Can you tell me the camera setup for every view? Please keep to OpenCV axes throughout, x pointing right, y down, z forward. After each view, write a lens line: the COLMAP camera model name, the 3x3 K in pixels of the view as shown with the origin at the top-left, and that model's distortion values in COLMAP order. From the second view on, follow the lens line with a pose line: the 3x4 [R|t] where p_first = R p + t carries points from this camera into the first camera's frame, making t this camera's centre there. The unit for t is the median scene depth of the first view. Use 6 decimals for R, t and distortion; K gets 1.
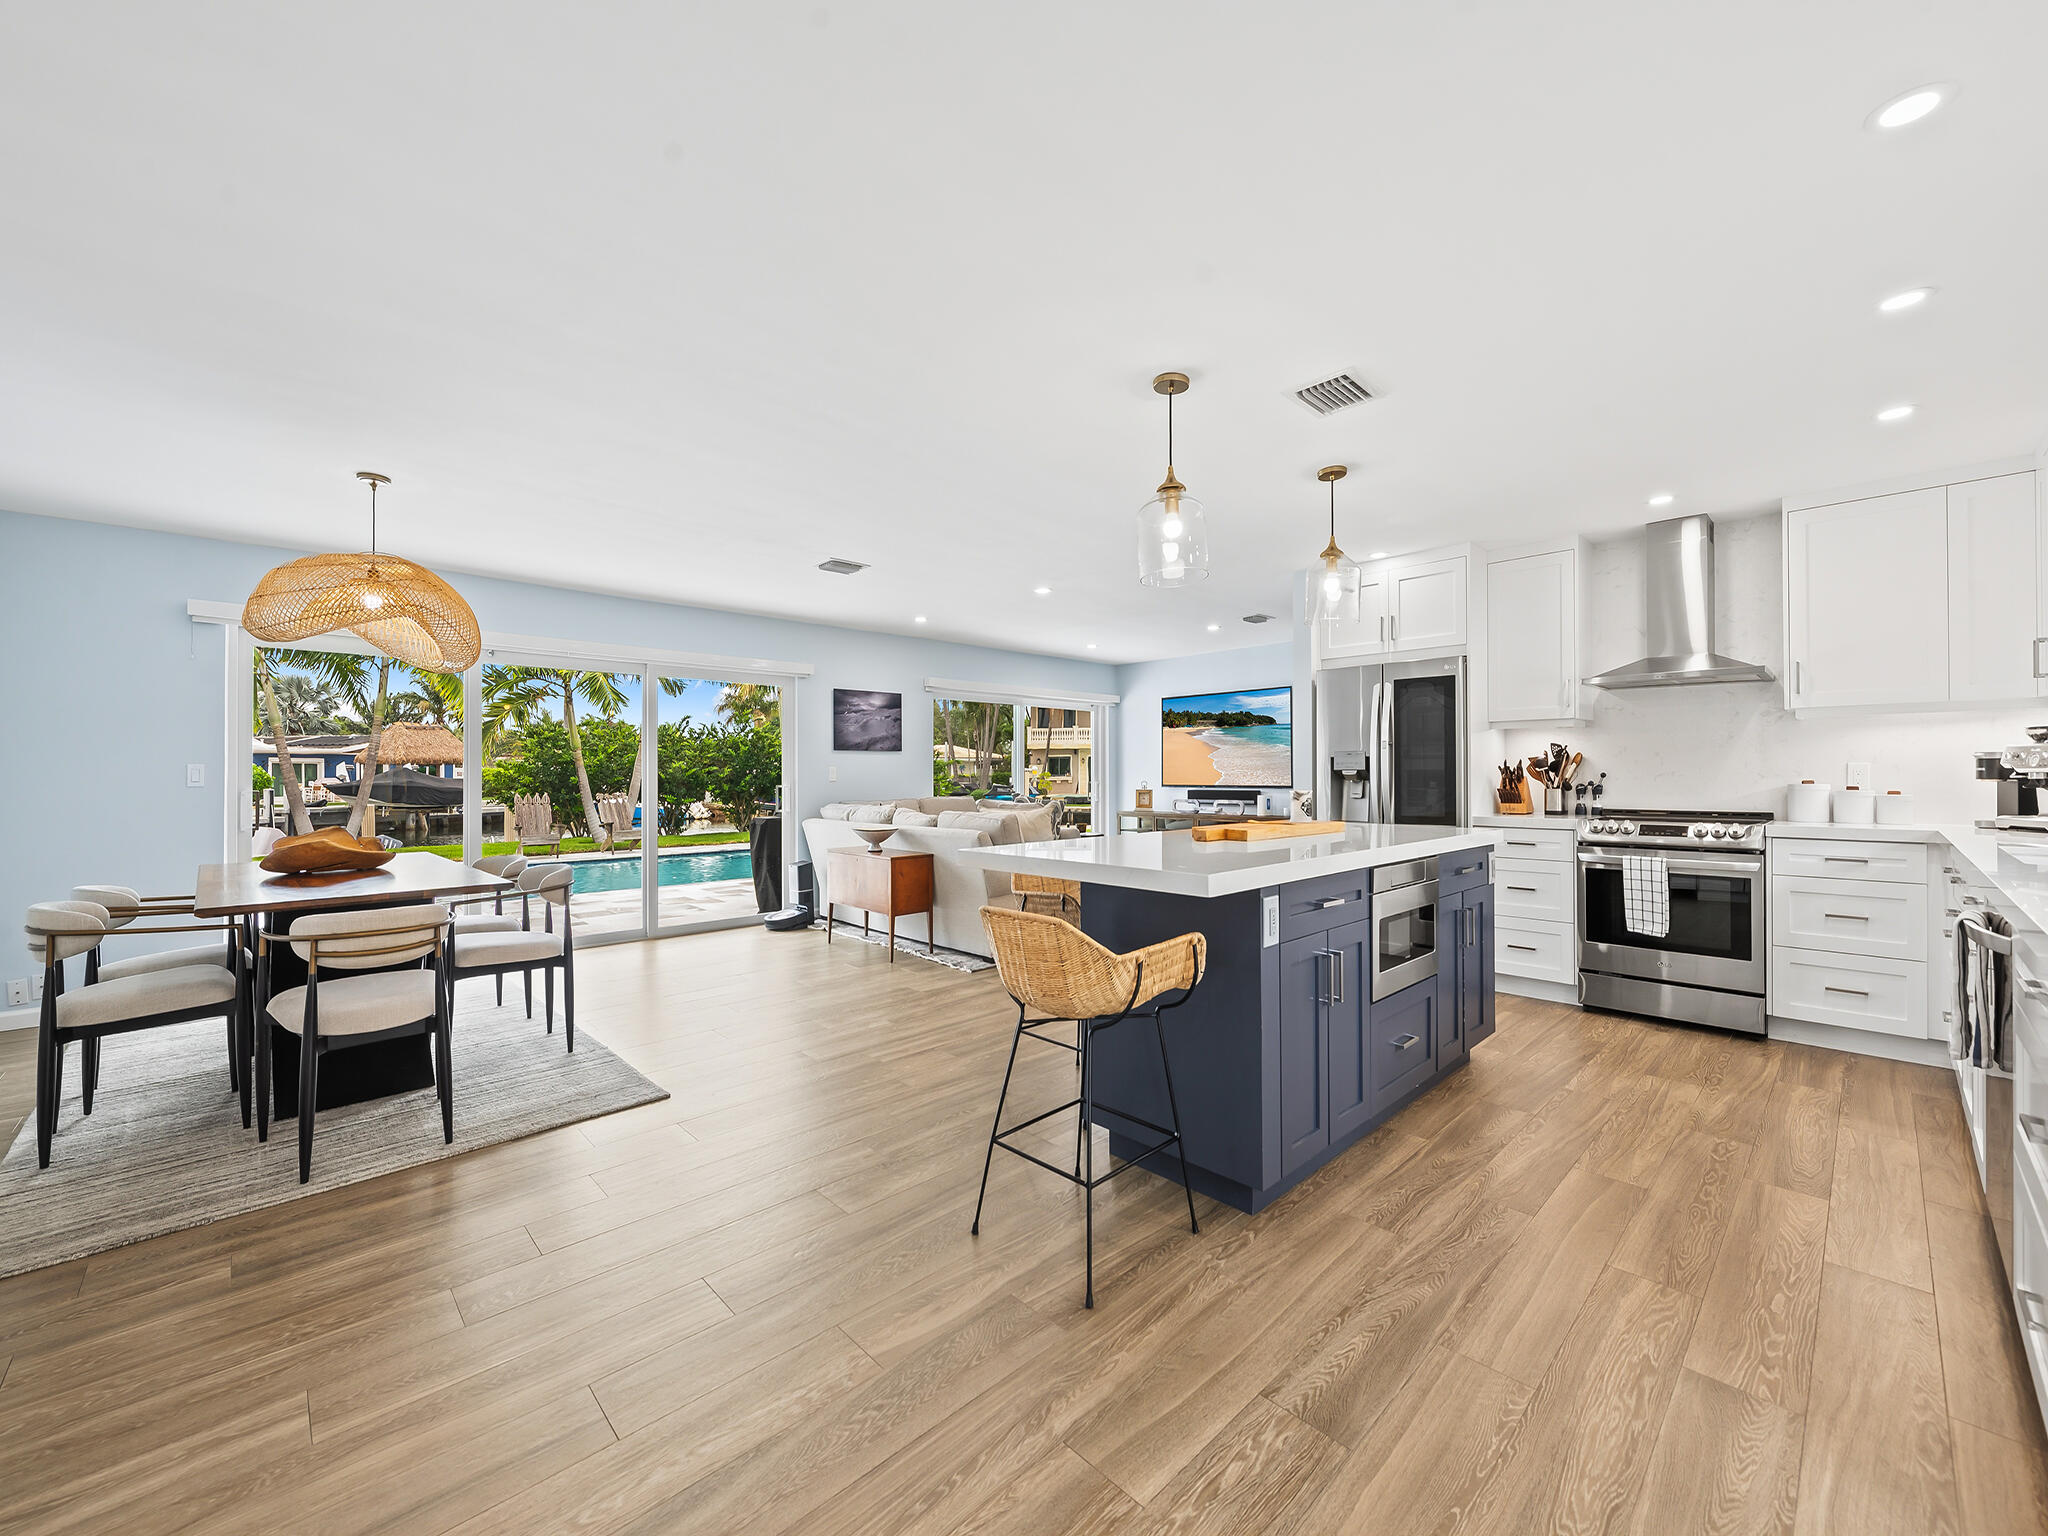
lens RADIAL K [[813.0, 0, 1015.1], [0, 813.0, 769.7], [0, 0, 1]] dist [0.003527, -0.003751]
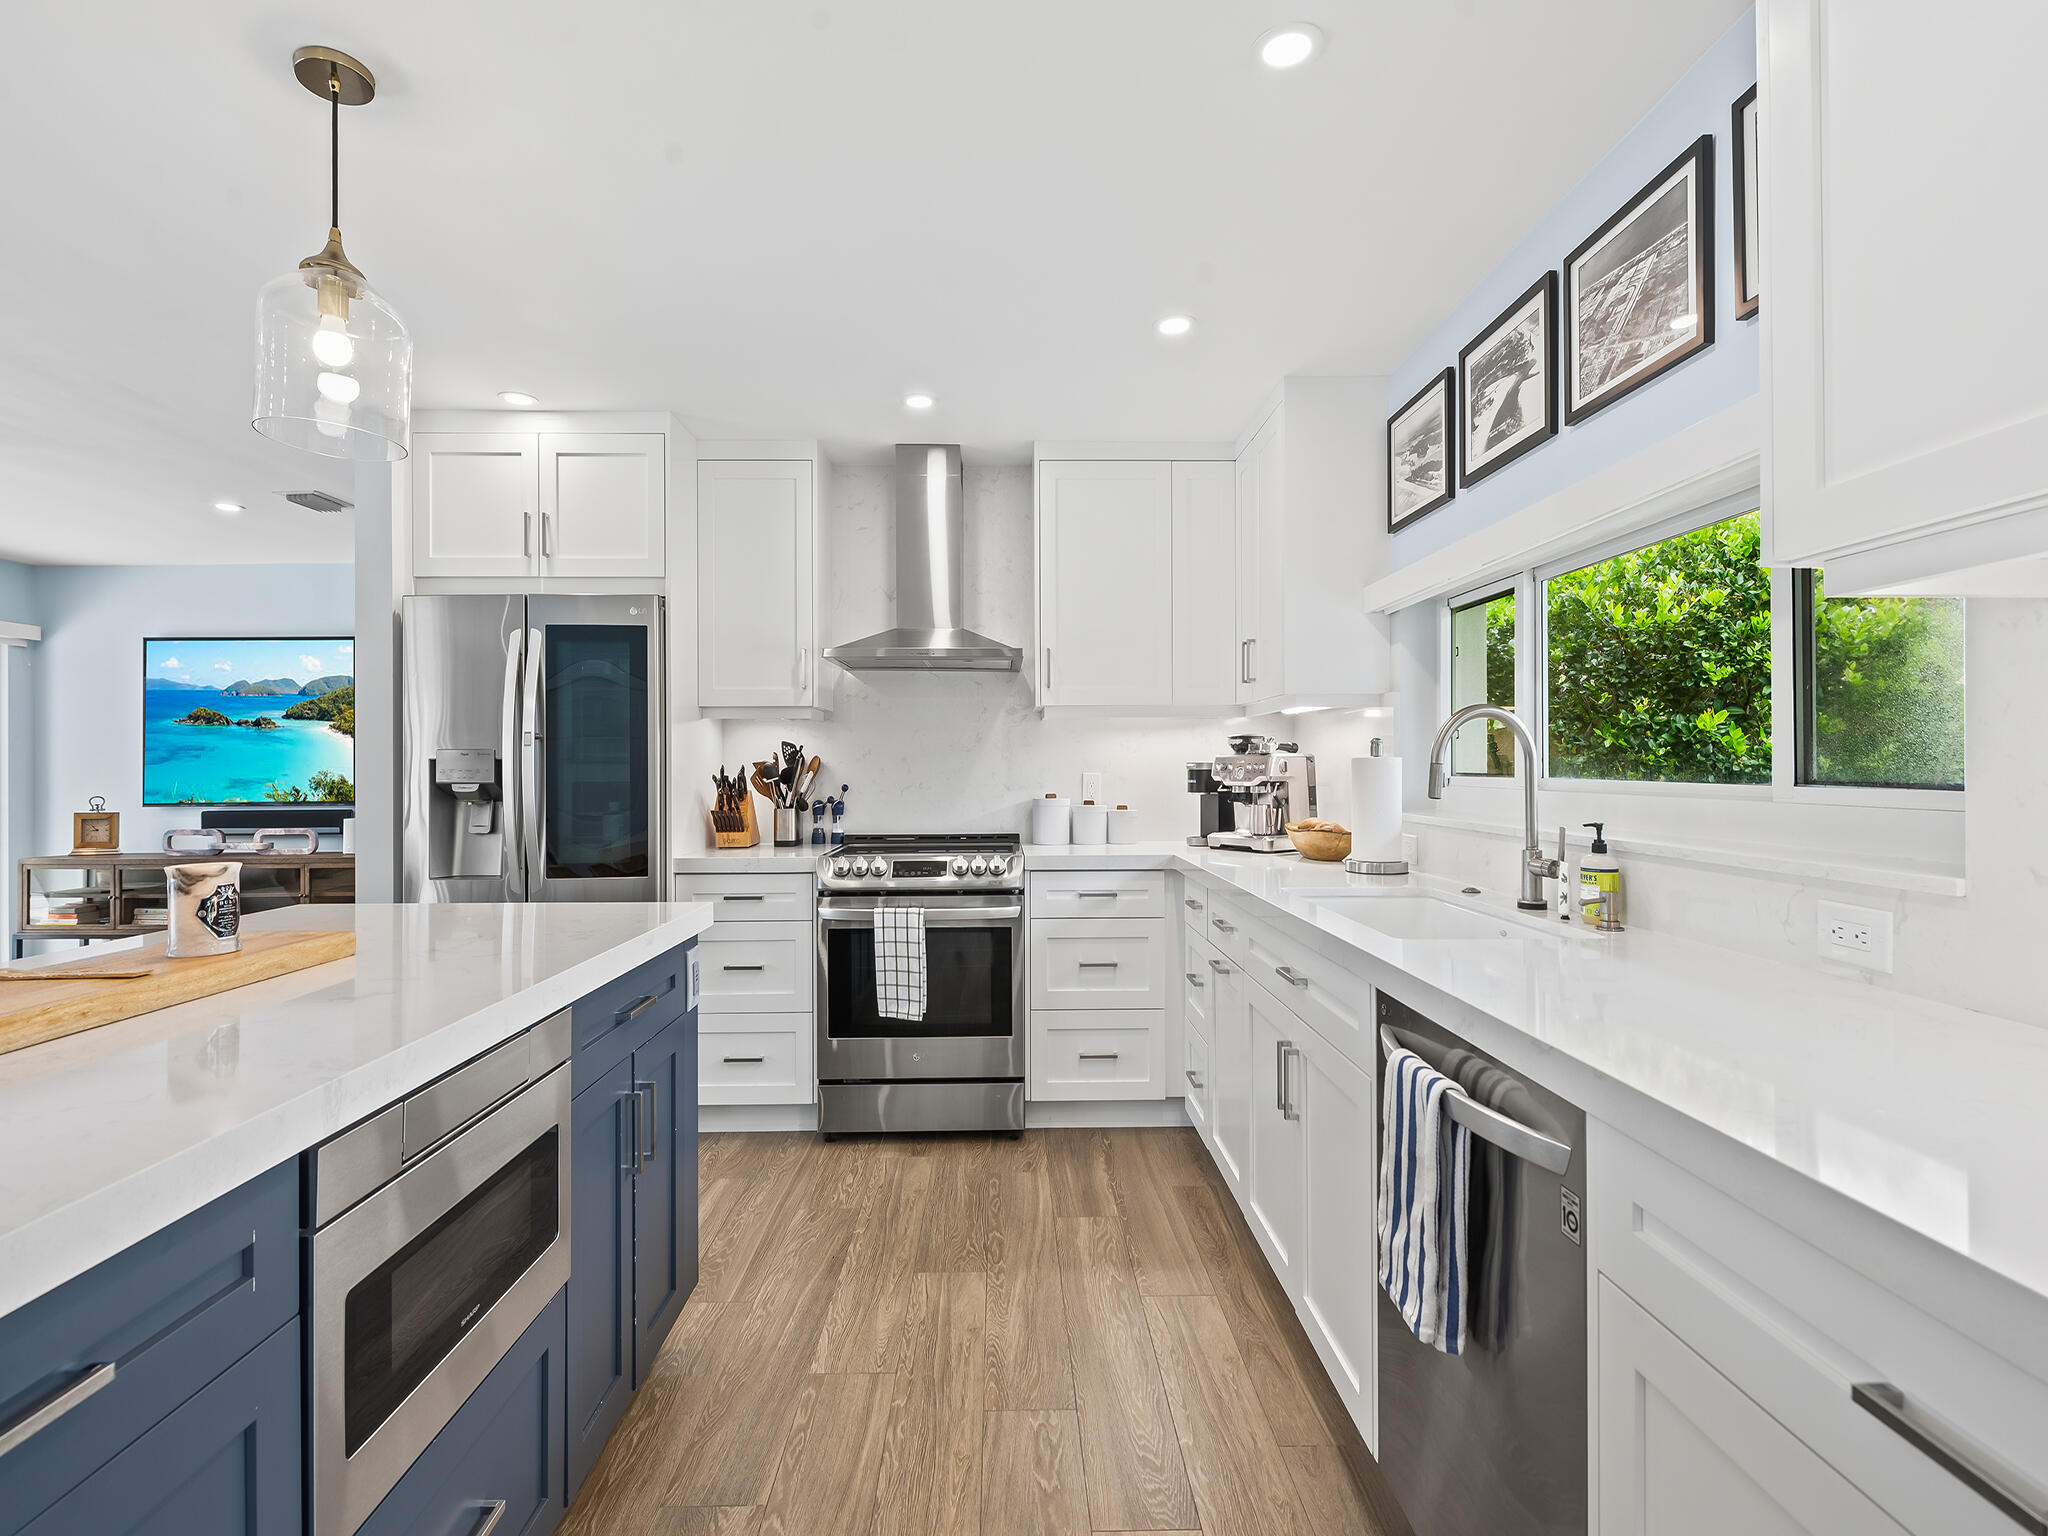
lens RADIAL K [[953.2, 0, 1024.0], [0, 953.2, 768.0], [0, 0, 1]] dist [-0.000753, -0.000081]
pose [[0.667612, -0.000346, 0.744509, 0.224193], [-0.002652, 0.999992, 0.002842, -0.015143], [-0.744504, -0.003872, 0.667606, 0.355920]]
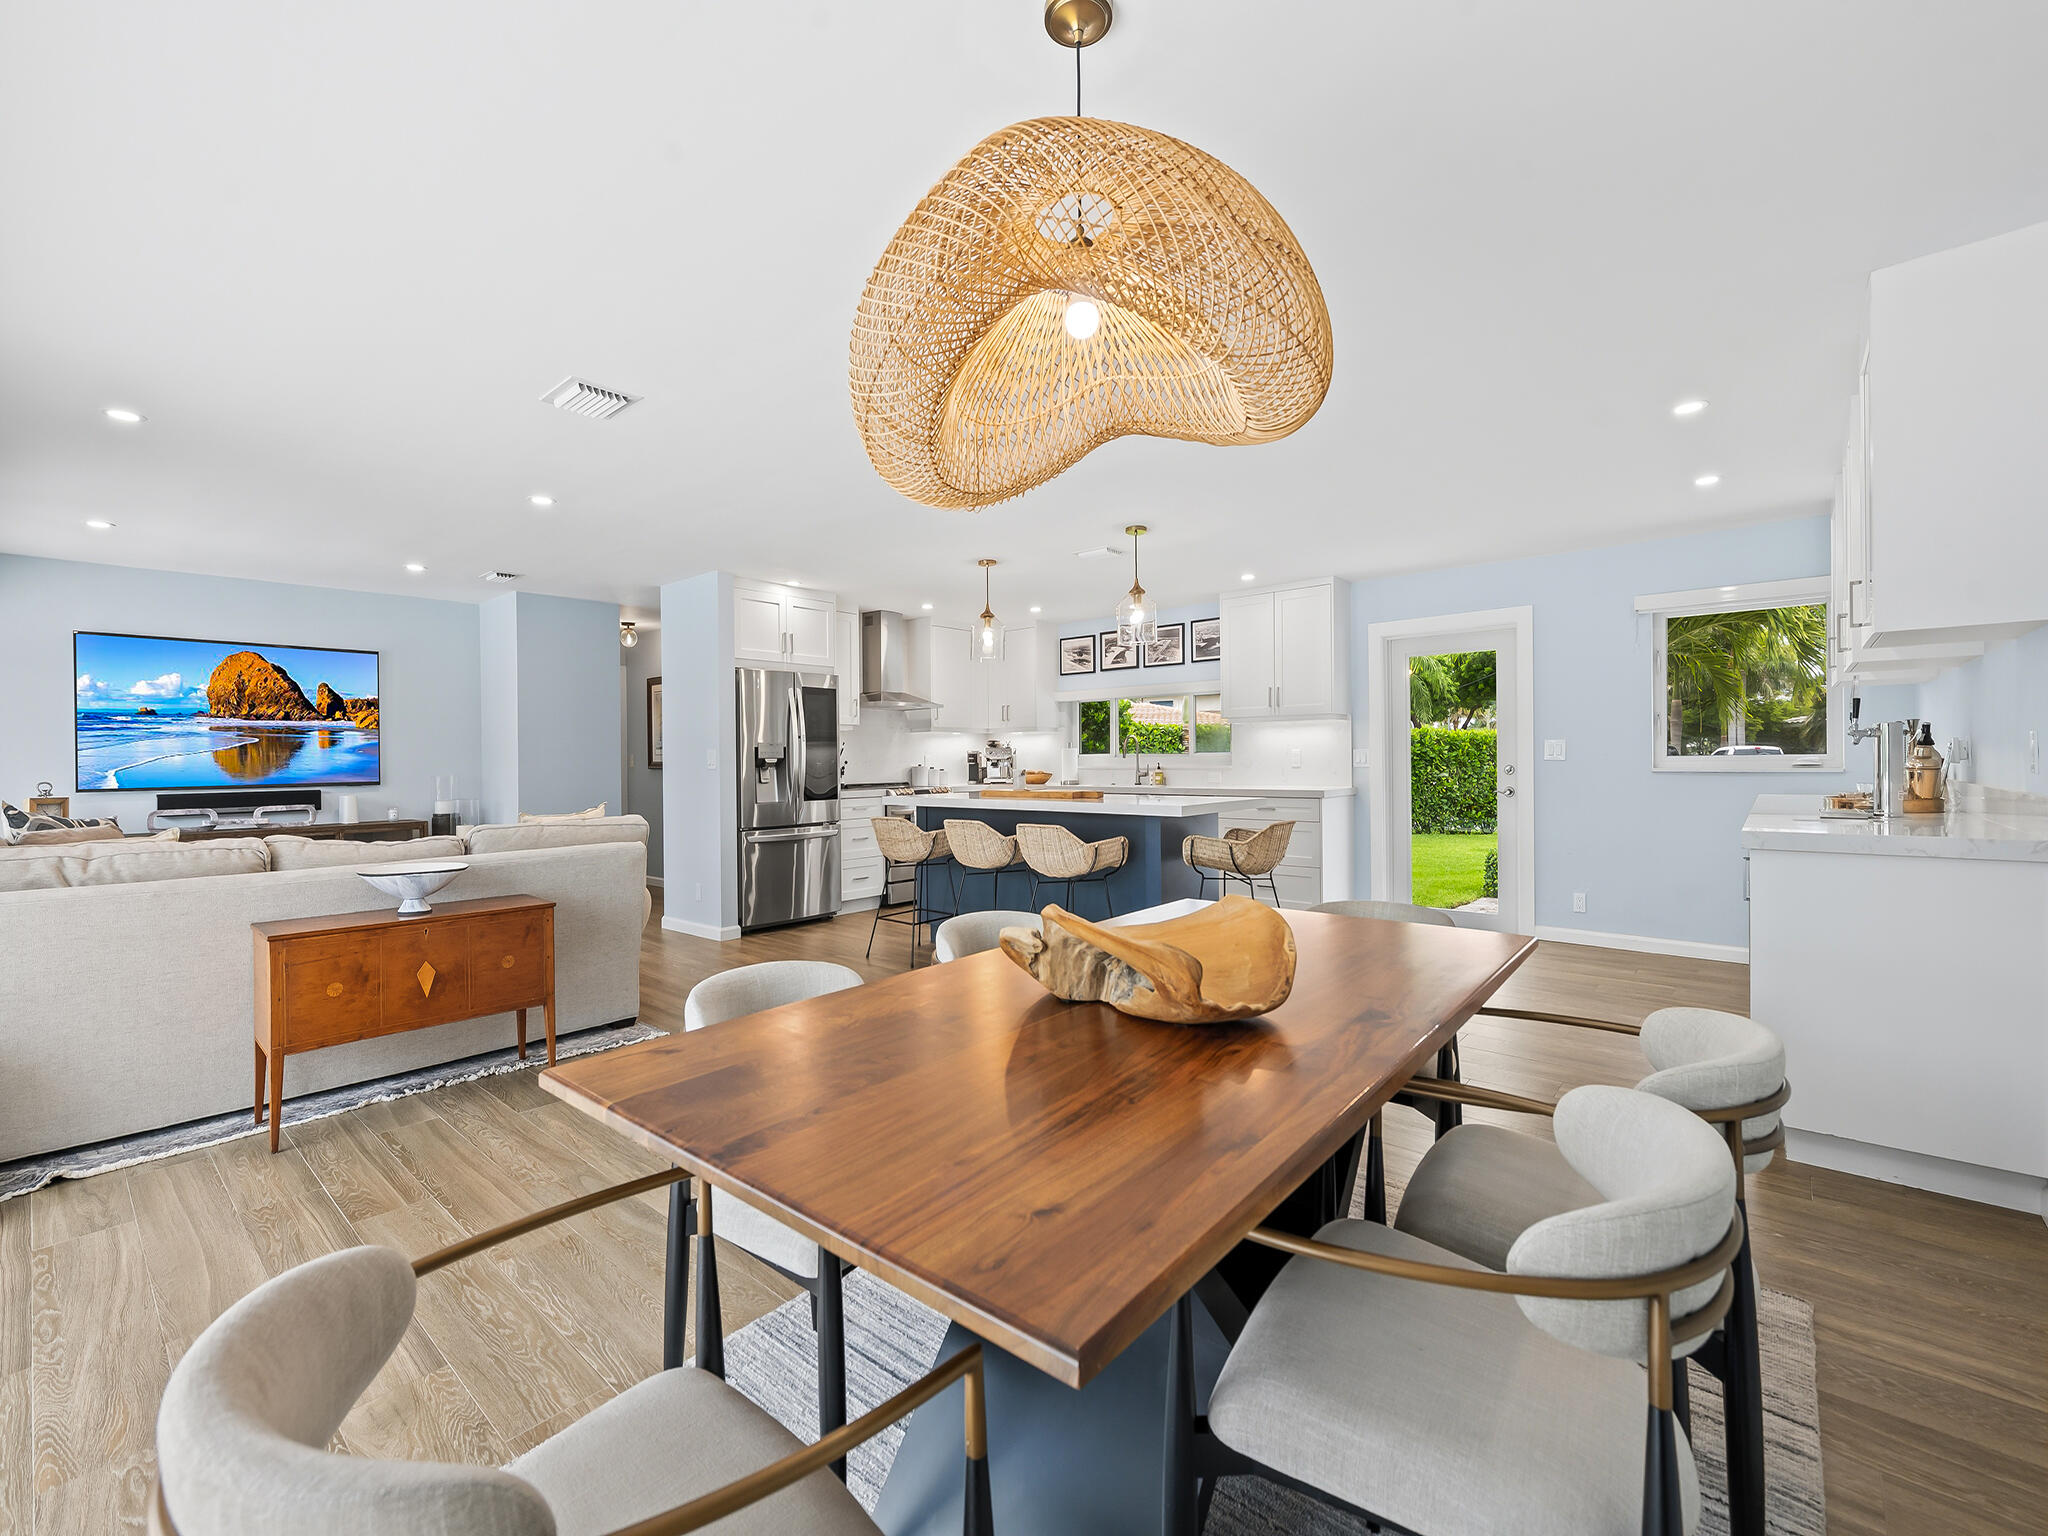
lens RADIAL K [[863.4, 0, 1024.0], [0, 863.4, 768.0], [0, 0, 1]] dist [0.000622, -0.000131]
pose [[-0.104143, -0.005796, 0.994545, -1.033858], [0.005376, 0.999965, 0.006390, 0.009914], [-0.994548, 0.006013, -0.104109, 0.924970]]
